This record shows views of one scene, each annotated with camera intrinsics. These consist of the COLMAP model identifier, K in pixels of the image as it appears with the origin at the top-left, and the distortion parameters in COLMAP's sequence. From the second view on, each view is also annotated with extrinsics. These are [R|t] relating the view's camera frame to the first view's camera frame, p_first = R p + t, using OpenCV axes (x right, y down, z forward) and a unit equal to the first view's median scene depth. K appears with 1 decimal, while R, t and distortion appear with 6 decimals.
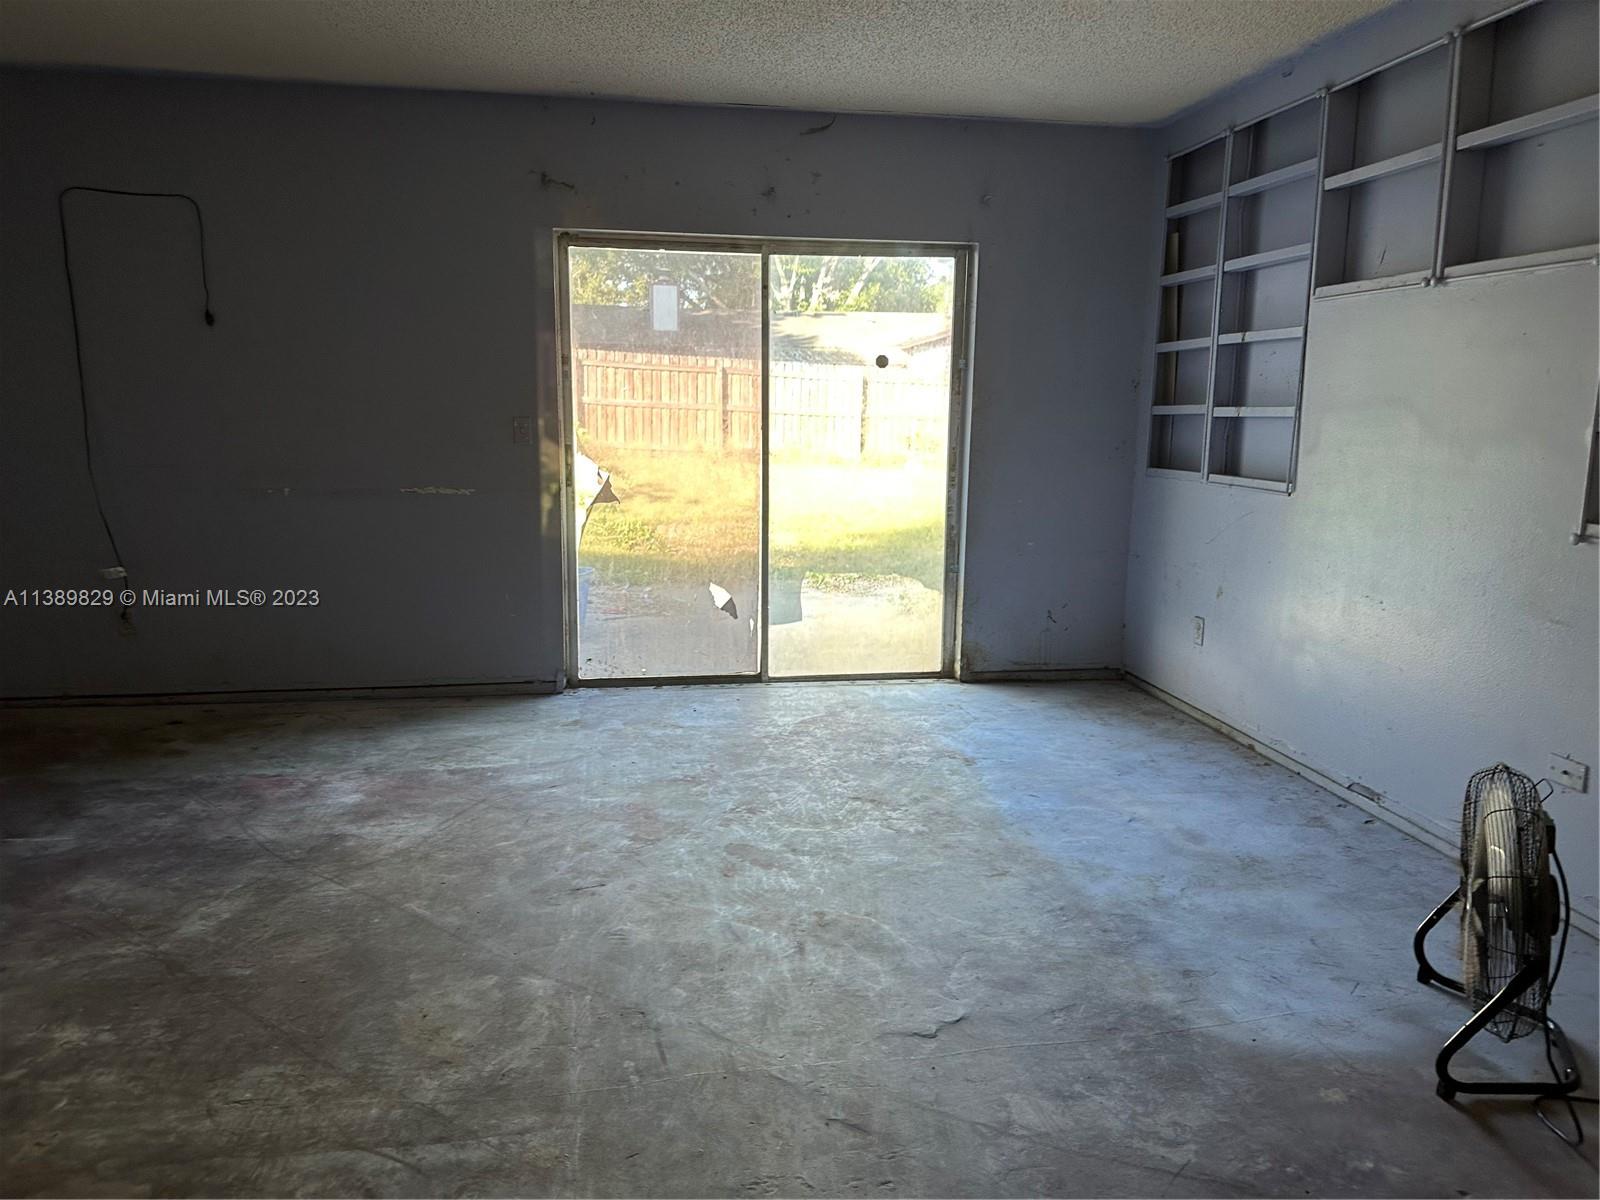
lens RADIAL K [[1122.2, 0, 797.9], [0, 1122.2, 610.6], [0, 0, 1]] dist [0.011309, -0.009721]
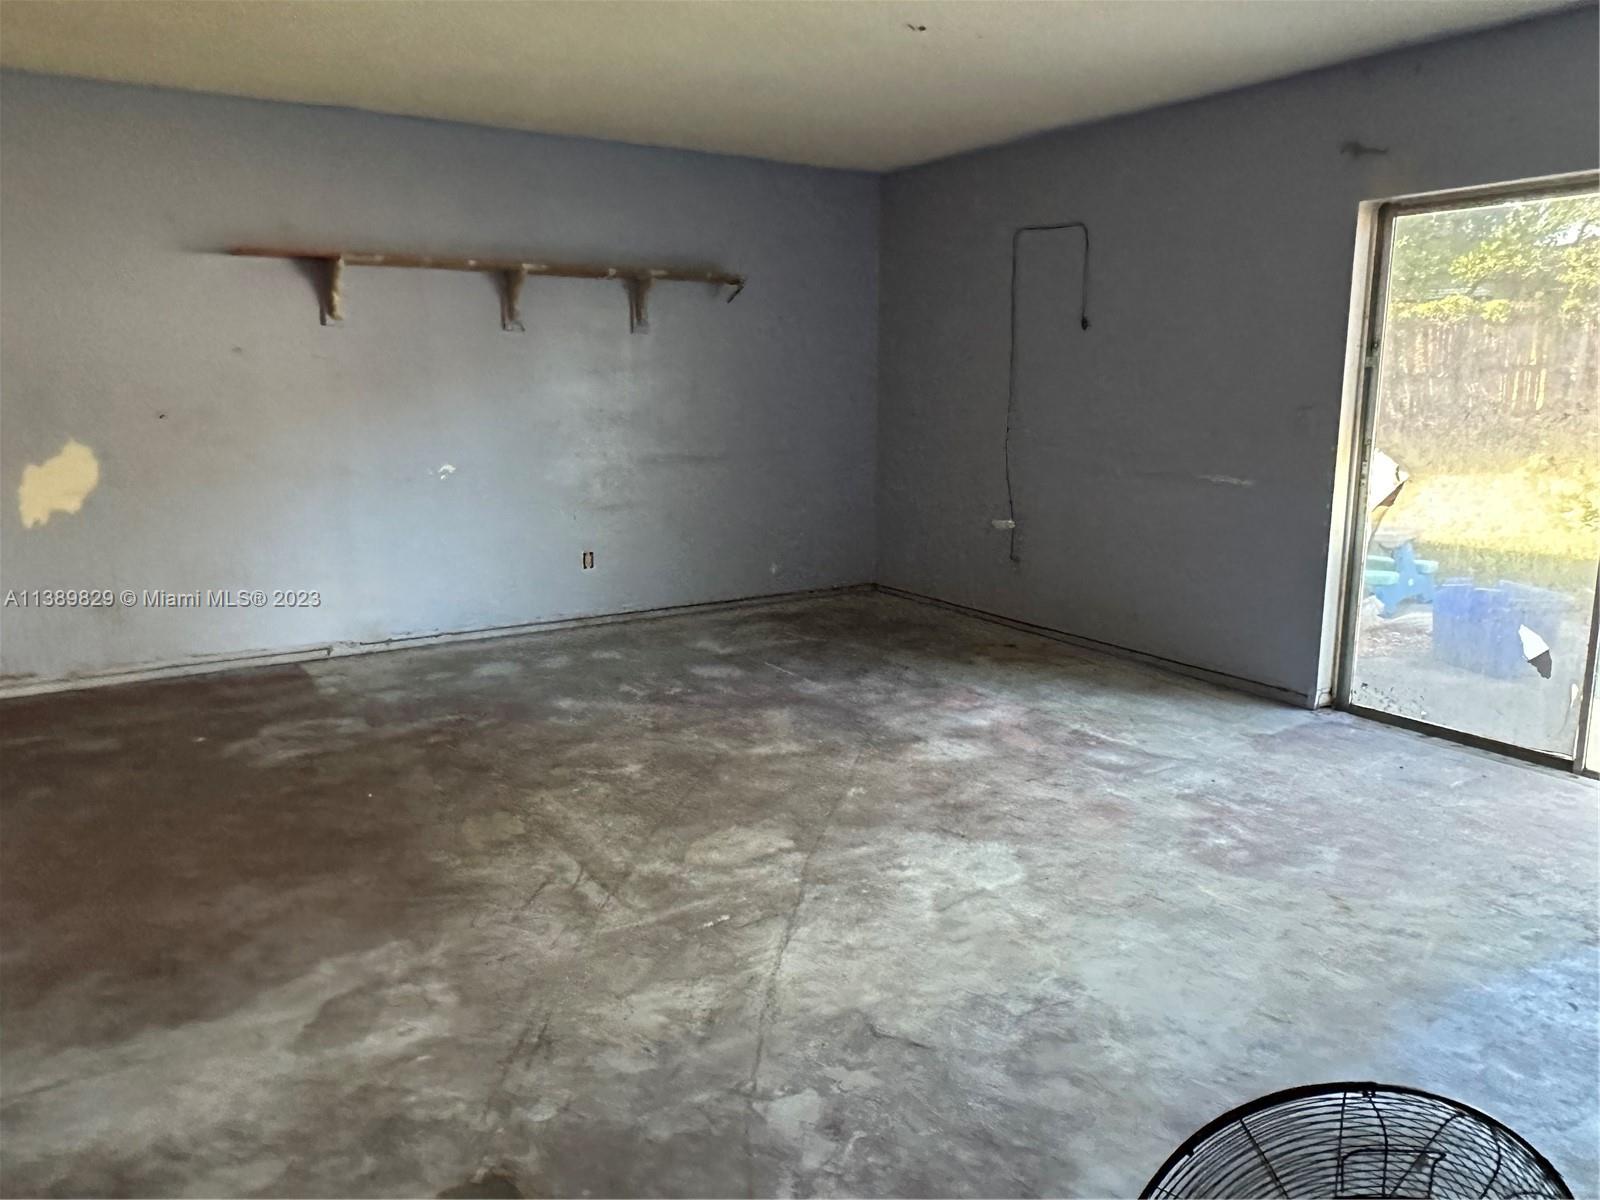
lens RADIAL K [[1122.2, 0, 795.8], [0, 1122.2, 586.8], [0, 0, 1]] dist [0.011309, -0.009721]
pose [[0.389628, 0.158608, -0.907212, 0.490323], [-0.165405, 0.981093, 0.100487, -0.052543], [0.905997, 0.110905, 0.408496, 0.259339]]
